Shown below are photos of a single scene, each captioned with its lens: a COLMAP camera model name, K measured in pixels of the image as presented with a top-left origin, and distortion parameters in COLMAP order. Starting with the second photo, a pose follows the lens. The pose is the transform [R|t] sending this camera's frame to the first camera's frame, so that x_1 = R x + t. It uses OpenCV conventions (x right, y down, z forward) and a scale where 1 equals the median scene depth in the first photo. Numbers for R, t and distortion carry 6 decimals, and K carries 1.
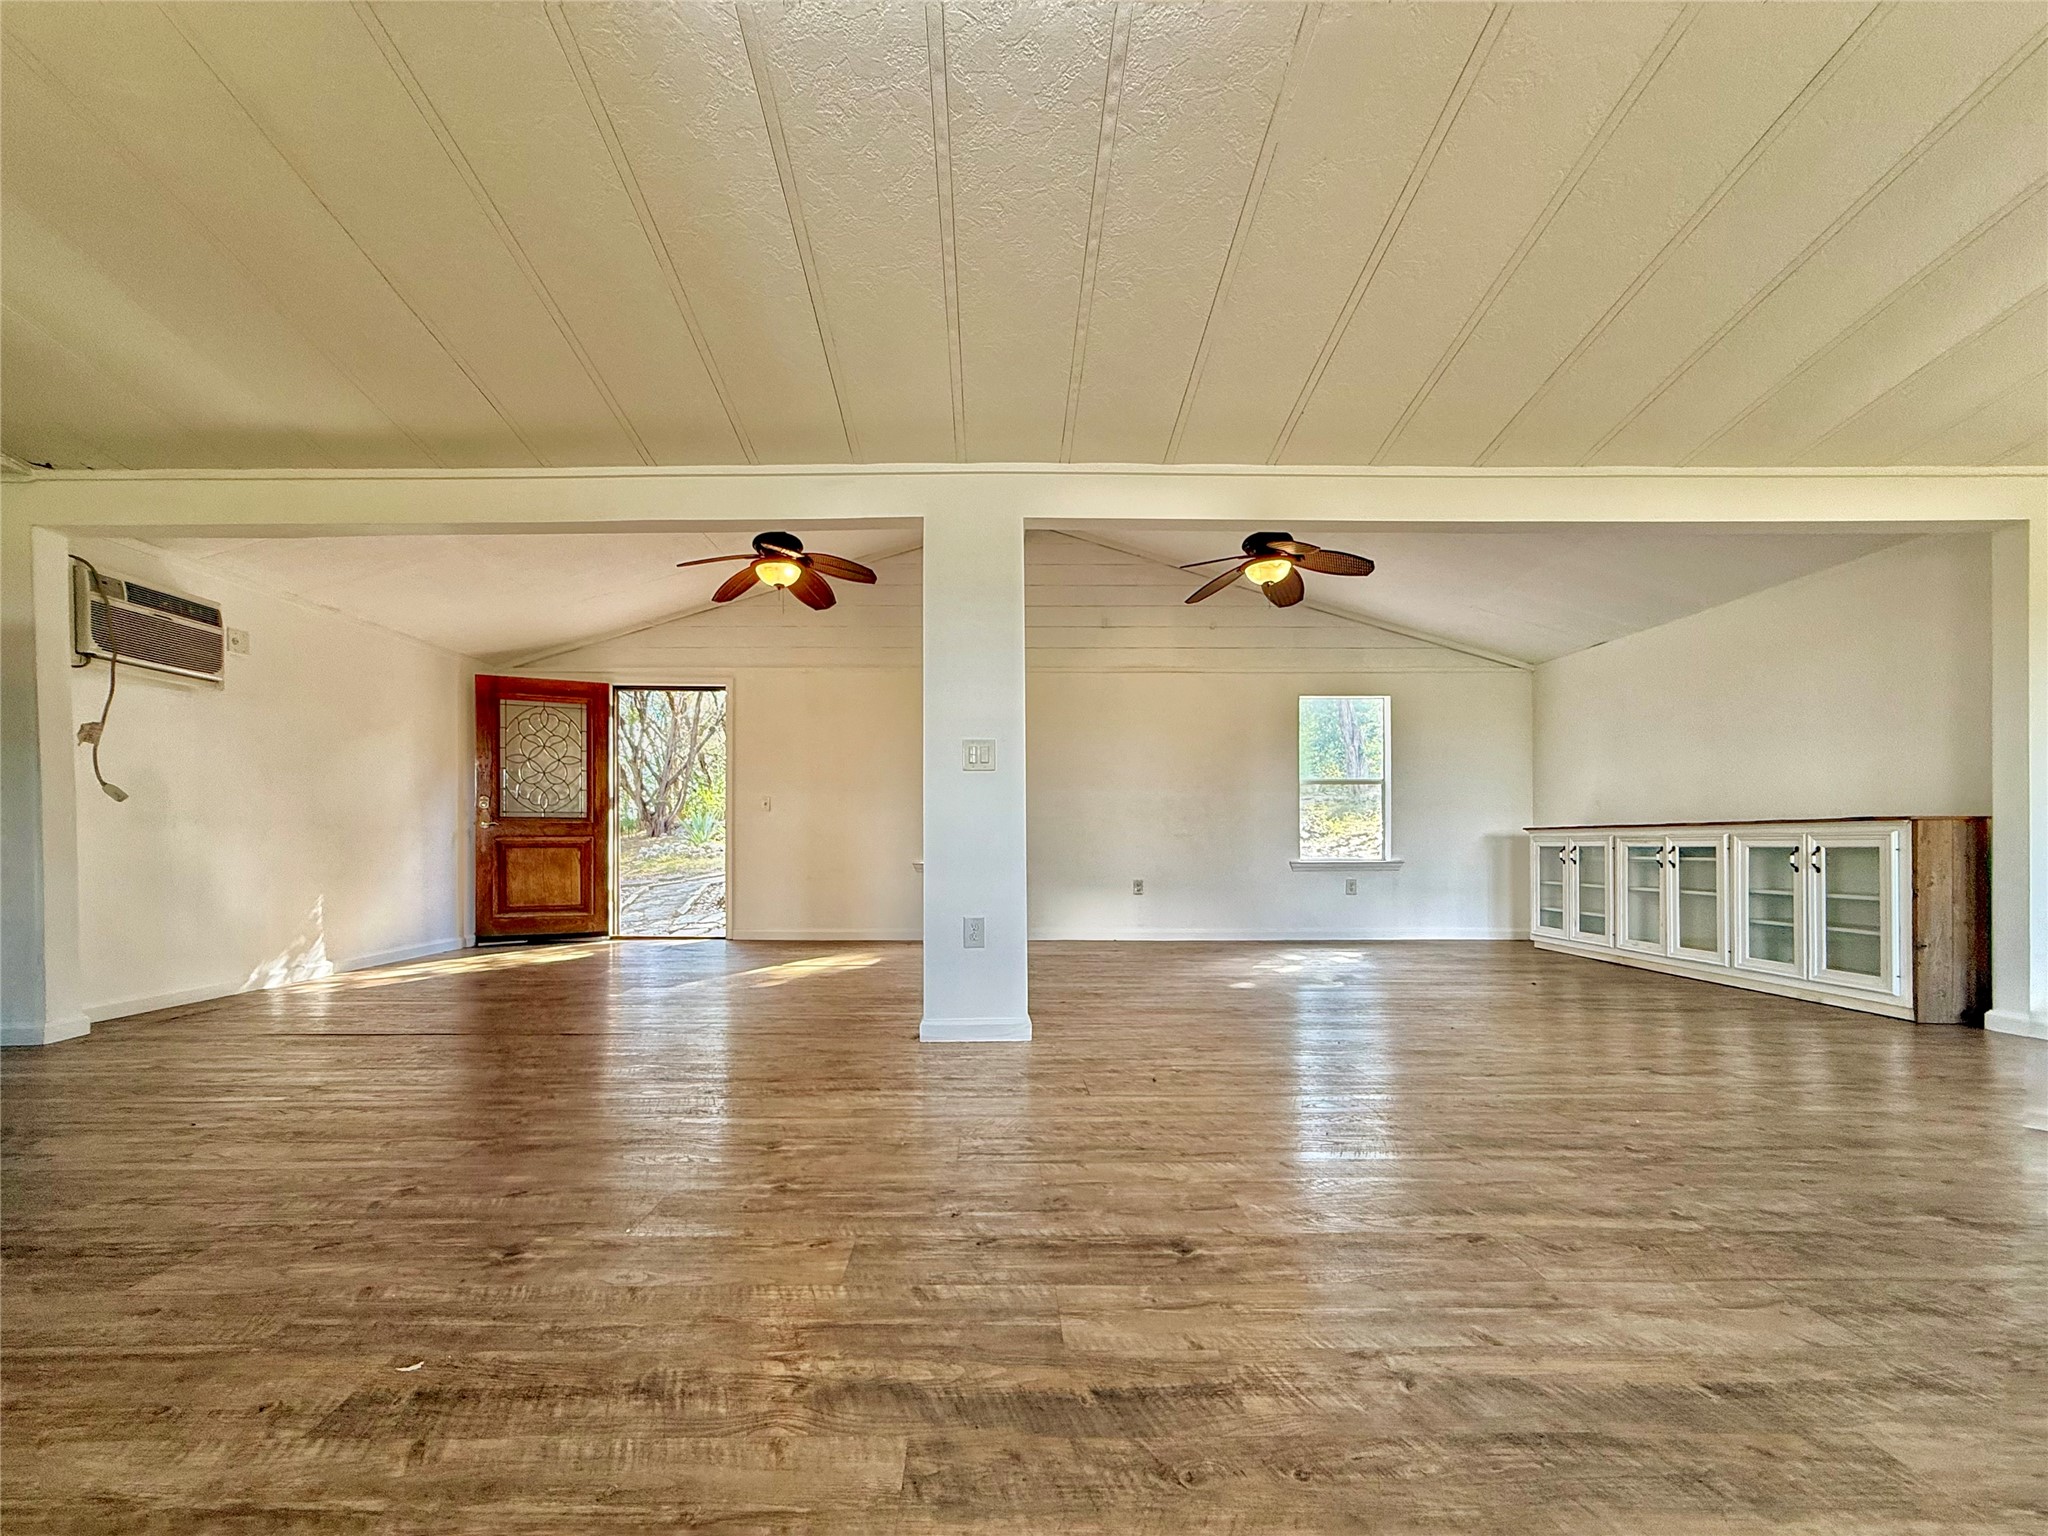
lens RADIAL K [[829.0, 0, 1024.0], [0, 829.0, 845.1], [0, 0, 1]] dist [-0.008824, -0.000237]
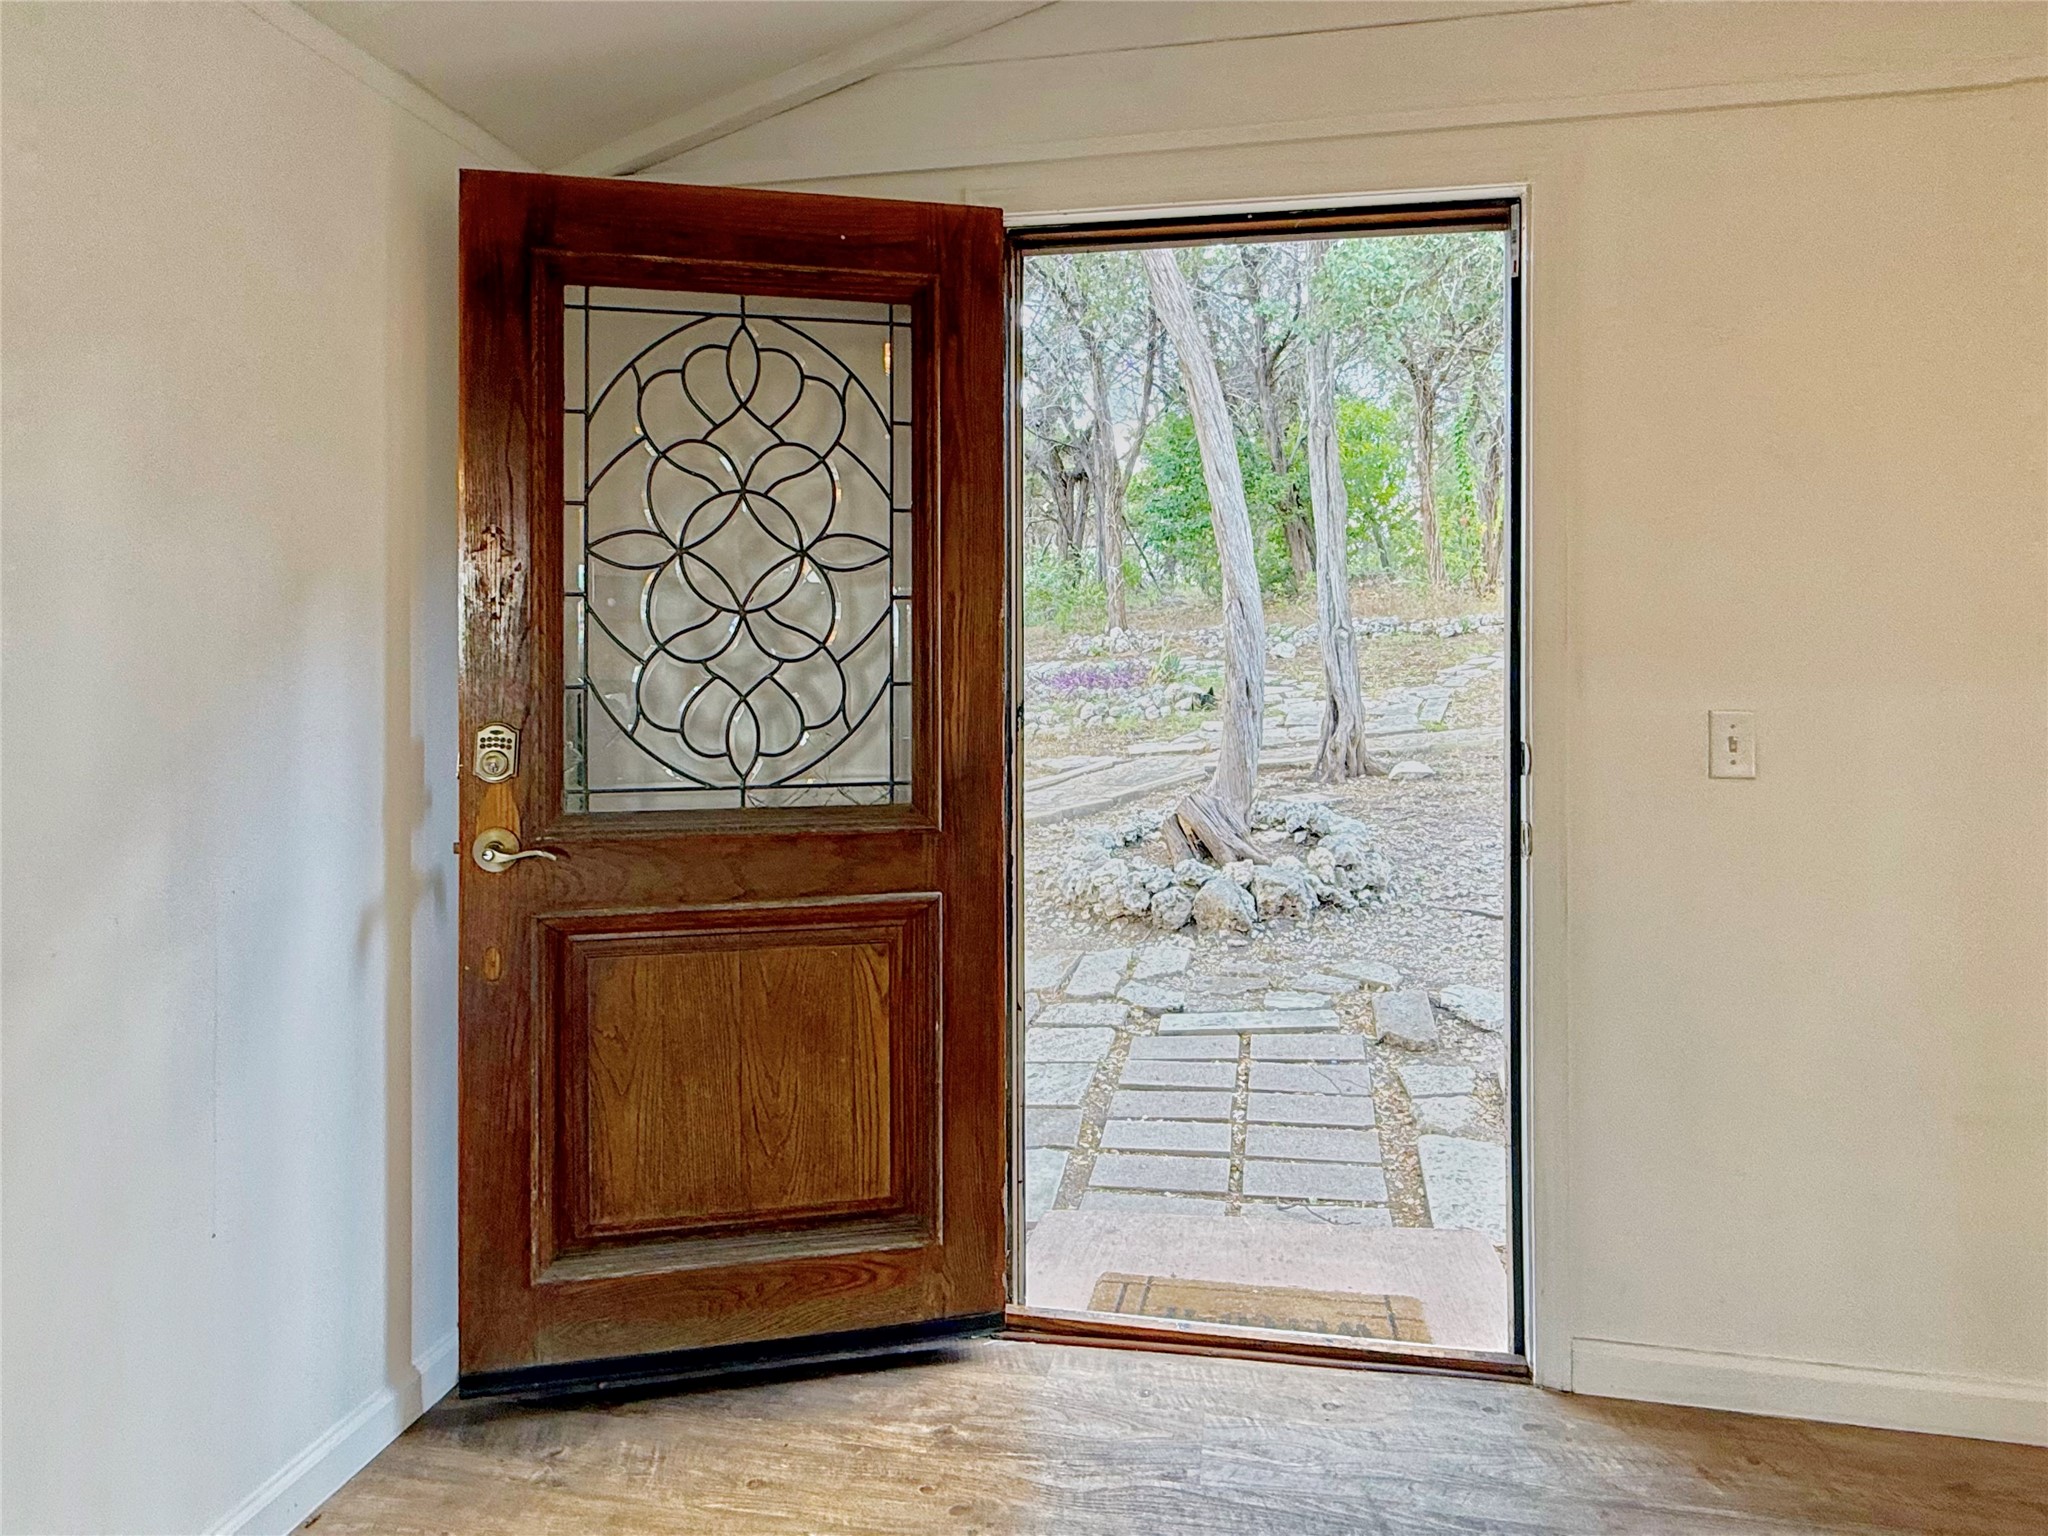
lens RADIAL K [[1277.0, 0, 1020.9], [0, 1277.0, 676.7], [0, 0, 1]] dist [-0.000424, -0.000023]
pose [[0.980050, -0.004044, -0.198709, -0.438710], [0.001208, 0.999896, -0.014388, -0.064770], [0.198746, 0.013861, 0.979953, 0.677838]]
